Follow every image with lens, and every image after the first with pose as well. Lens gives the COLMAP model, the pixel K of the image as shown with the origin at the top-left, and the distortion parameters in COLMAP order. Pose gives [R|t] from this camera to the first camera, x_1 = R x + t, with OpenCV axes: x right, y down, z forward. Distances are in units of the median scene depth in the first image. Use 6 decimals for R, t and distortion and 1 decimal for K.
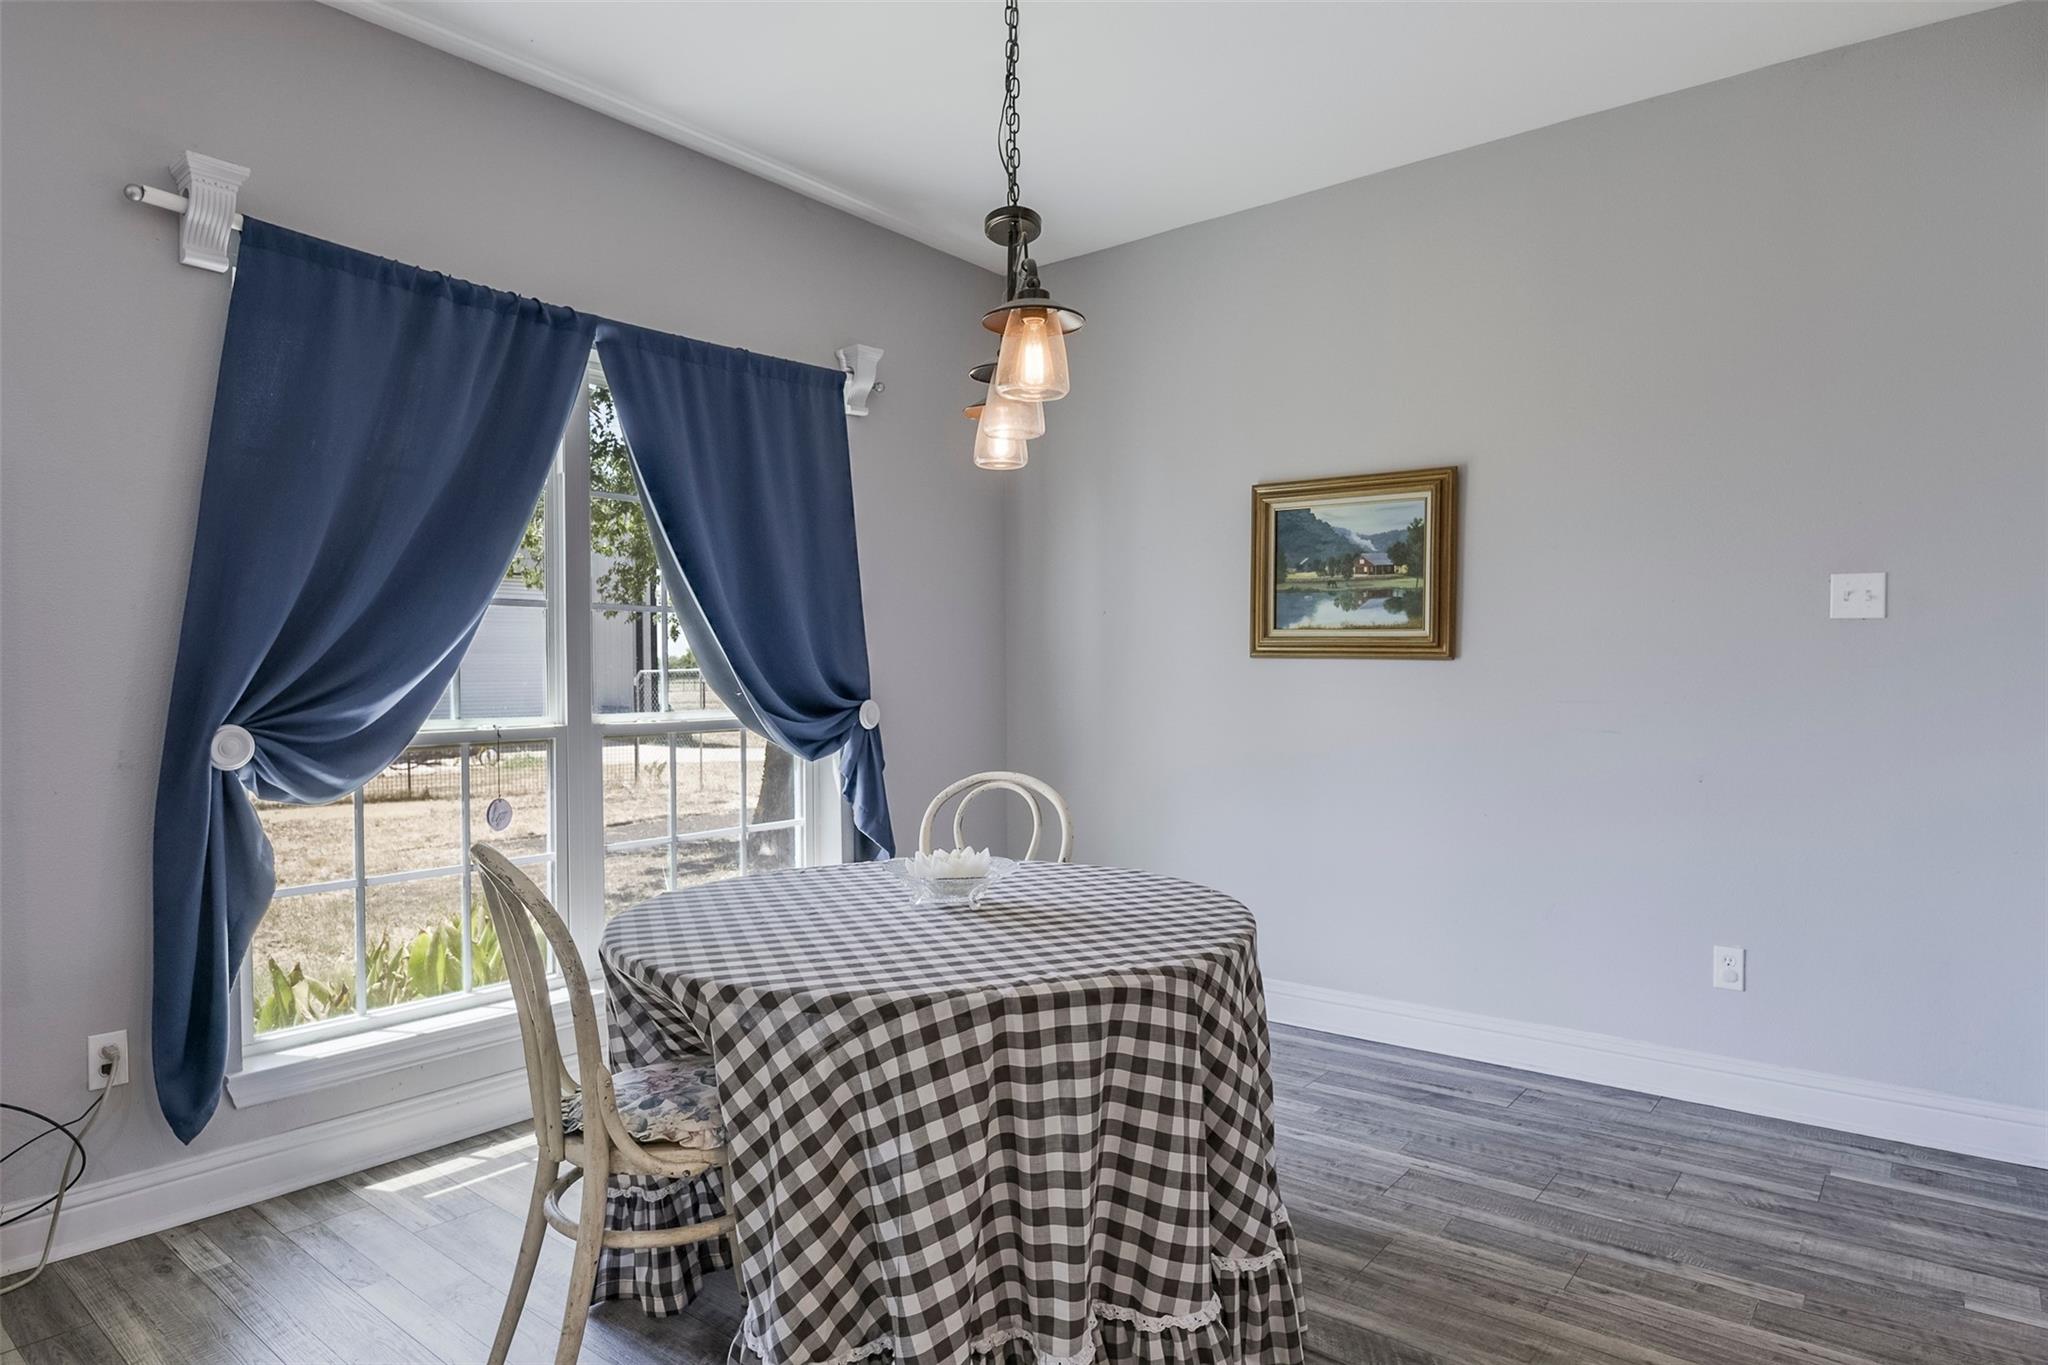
lens RADIAL K [[1159.8, 0, 1018.7], [0, 1159.8, 691.5], [0, 0, 1]] dist [-0.022324, 0.000555]
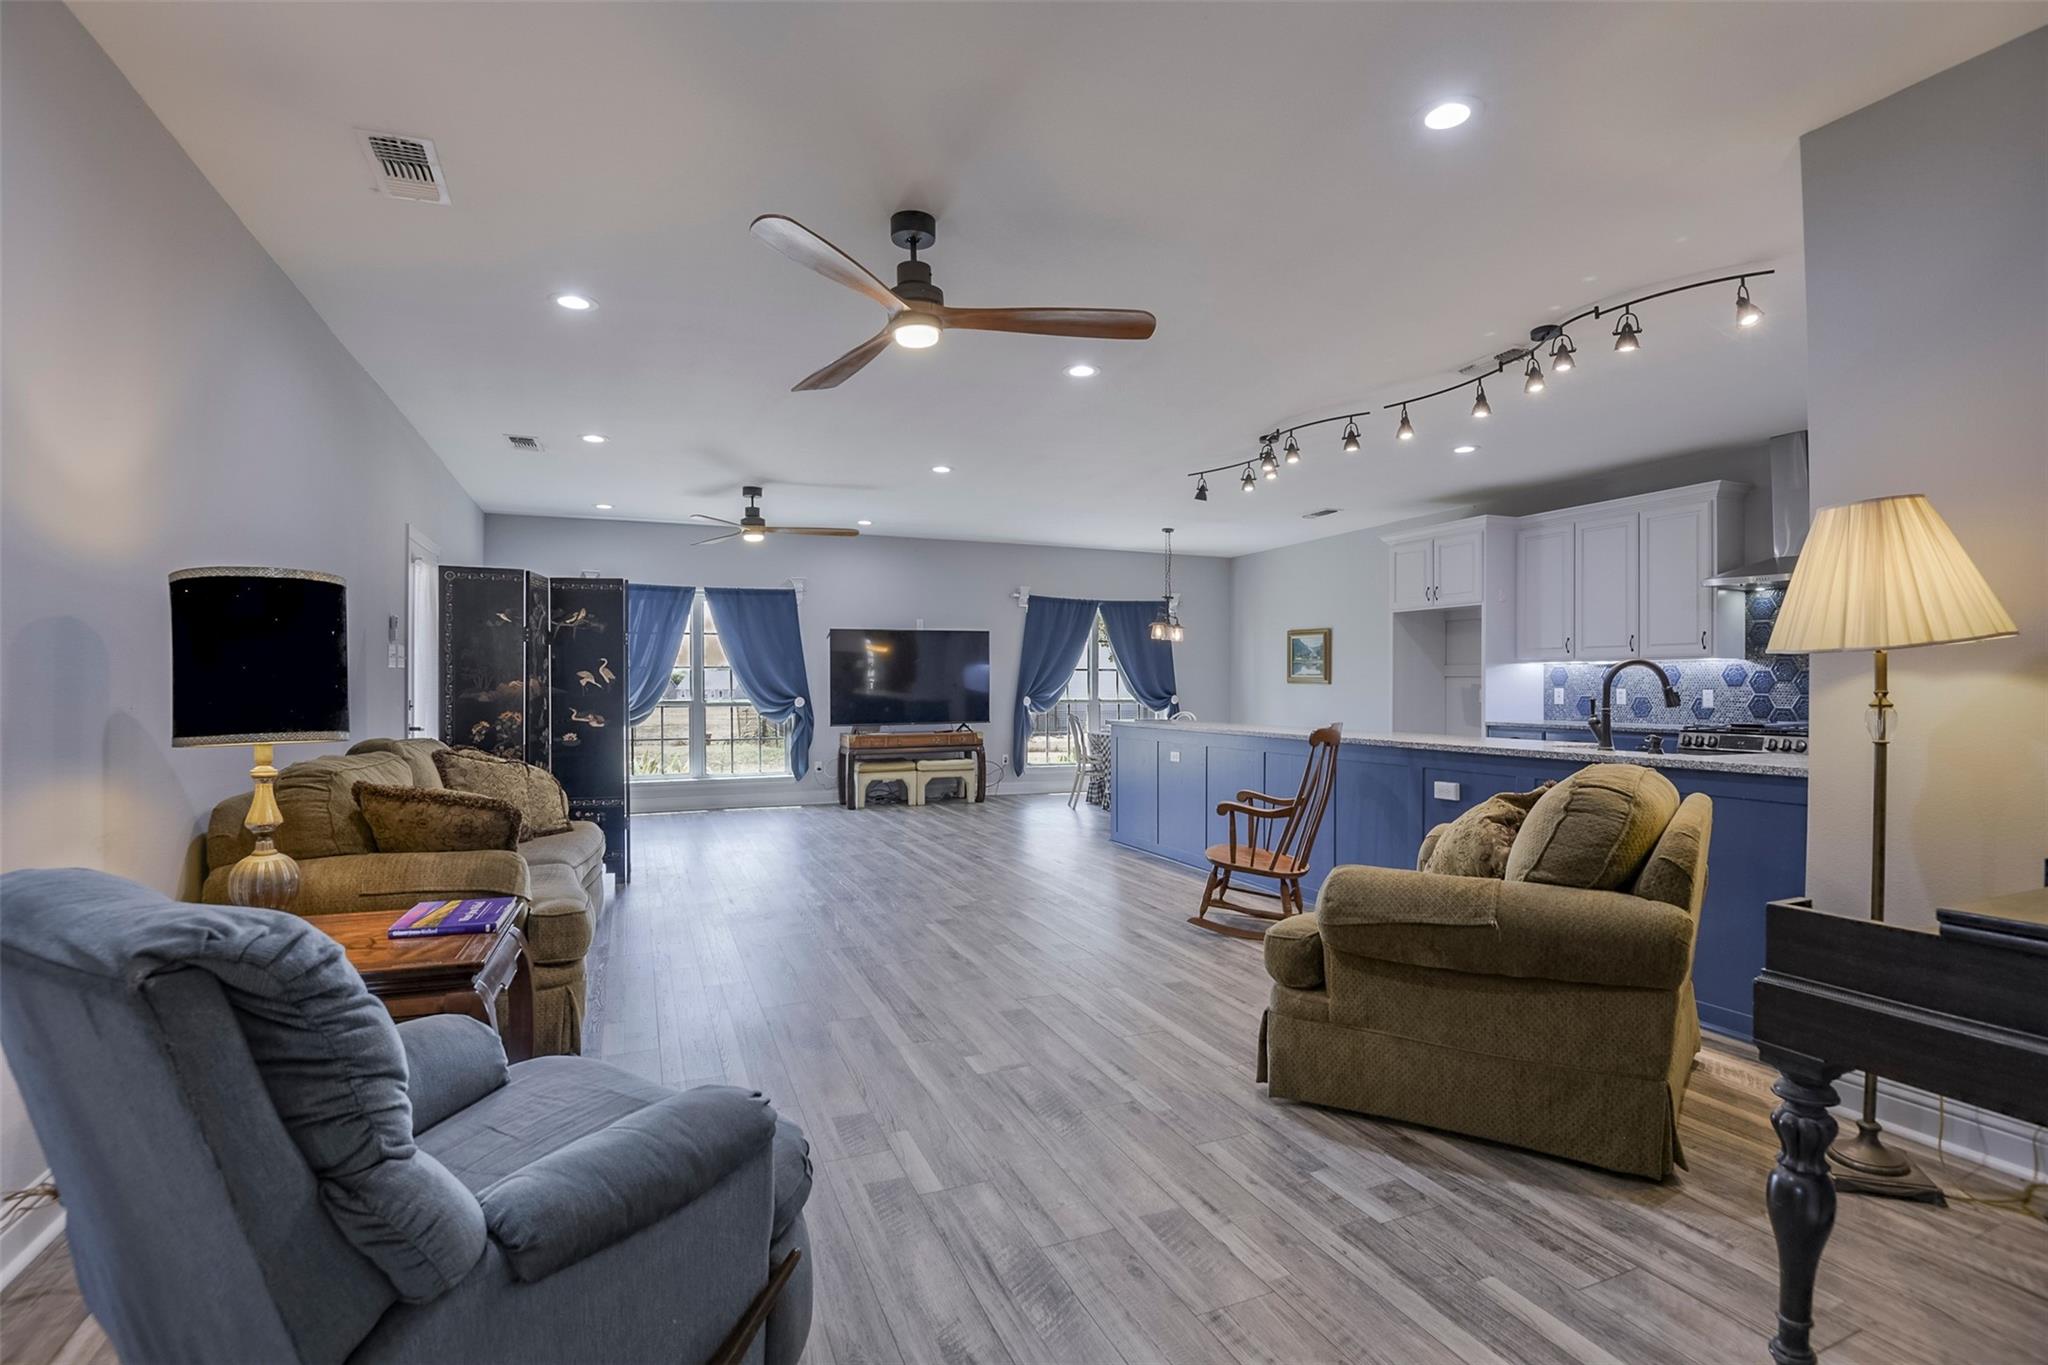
lens RADIAL K [[946.7, 0, 1029.7], [0, 946.7, 674.5], [0, 0, 1]] dist [0.008395, -0.000907]
pose [[0.877355, -0.000168, -0.479841, 0.938655], [-0.015873, 0.999443, -0.029372, 0.038462], [0.479578, 0.033386, 0.876864, -1.874418]]
